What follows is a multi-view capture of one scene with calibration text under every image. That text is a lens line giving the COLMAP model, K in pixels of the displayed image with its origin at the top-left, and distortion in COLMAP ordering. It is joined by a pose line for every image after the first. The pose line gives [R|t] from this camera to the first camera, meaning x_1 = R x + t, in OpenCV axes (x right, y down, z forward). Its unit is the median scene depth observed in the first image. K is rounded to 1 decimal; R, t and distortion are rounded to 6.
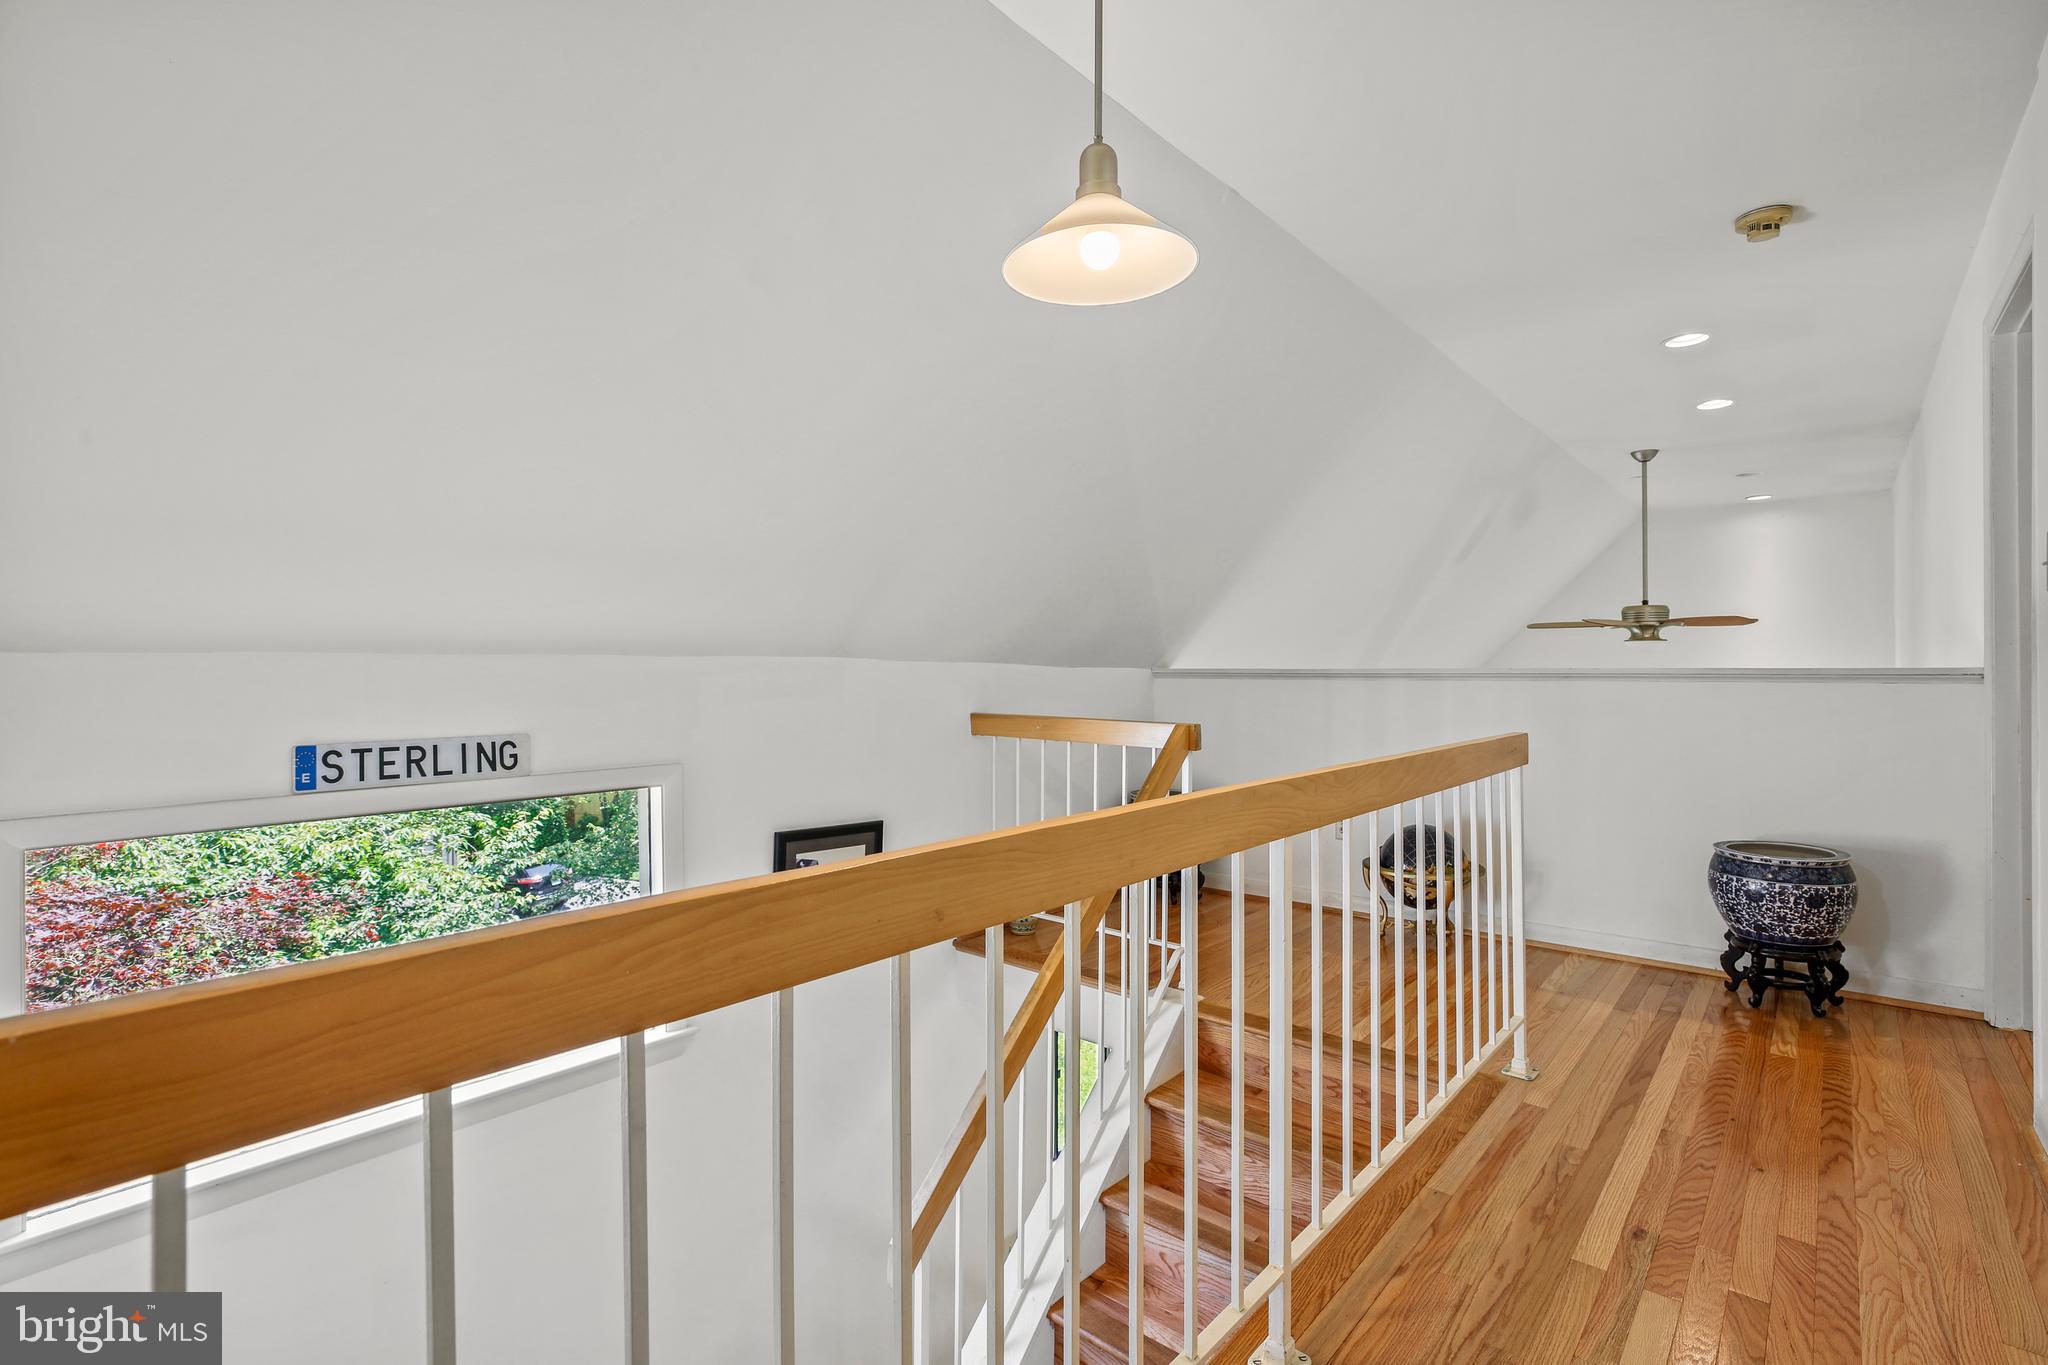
lens RADIAL K [[940.6, 0, 1025.6], [0, 940.6, 674.7], [0, 0, 1]] dist [-0.005788, -0.000306]
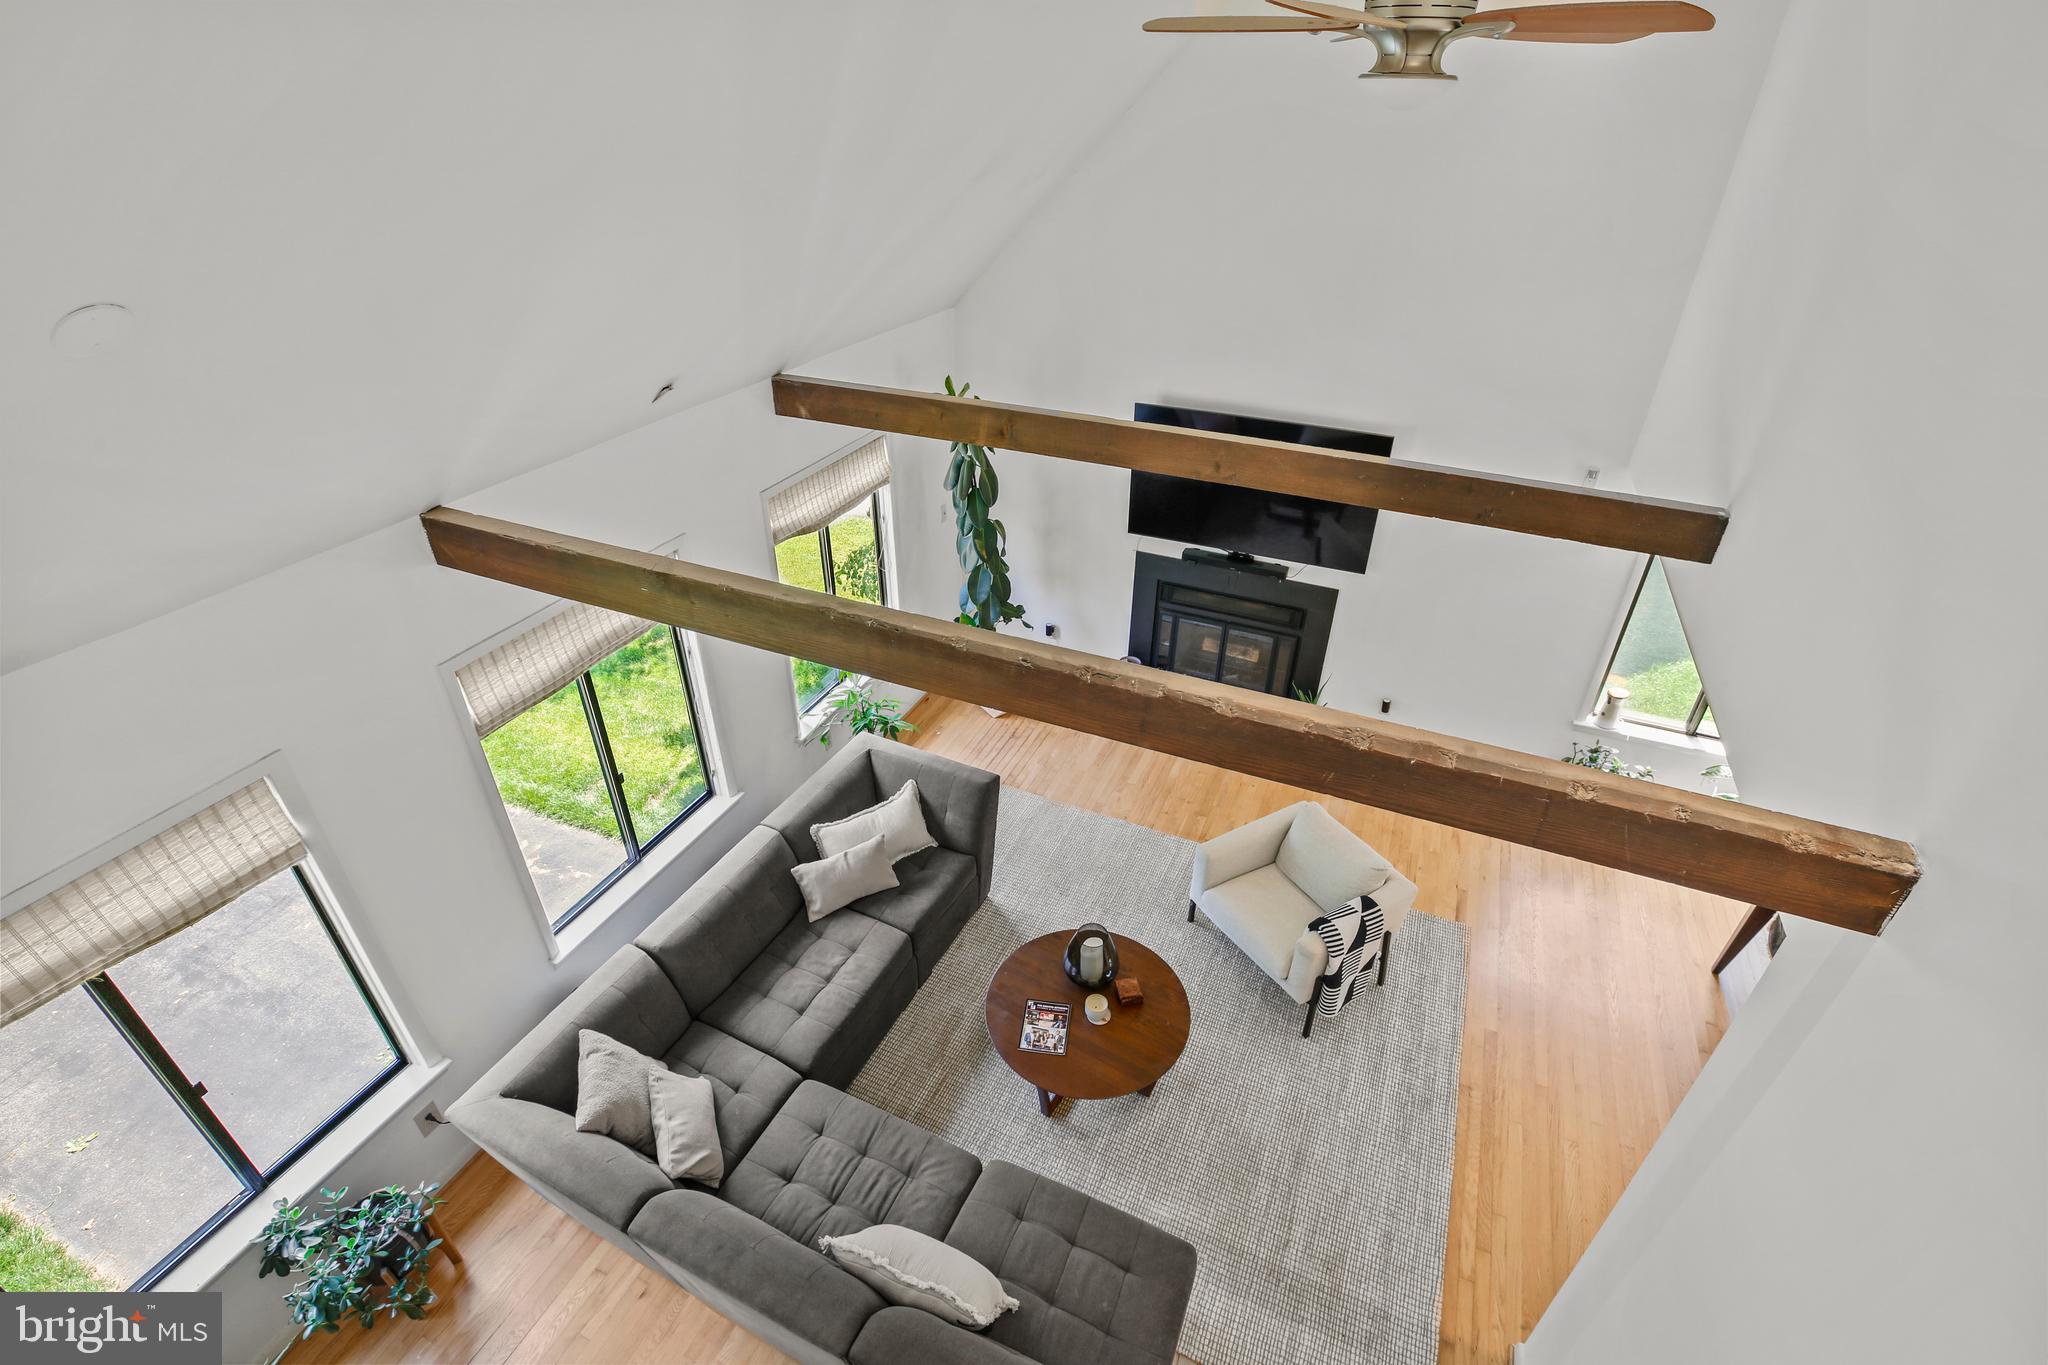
lens RADIAL K [[940.6, 0, 1020.6], [0, 940.6, 681.6], [0, 0, 1]] dist [-0.005788, -0.000306]
pose [[0.958190, -0.146432, 0.245824, 0.378651], [-0.007473, 0.846027, 0.533087, -0.030740], [-0.286035, -0.512636, 0.809561, 0.608570]]
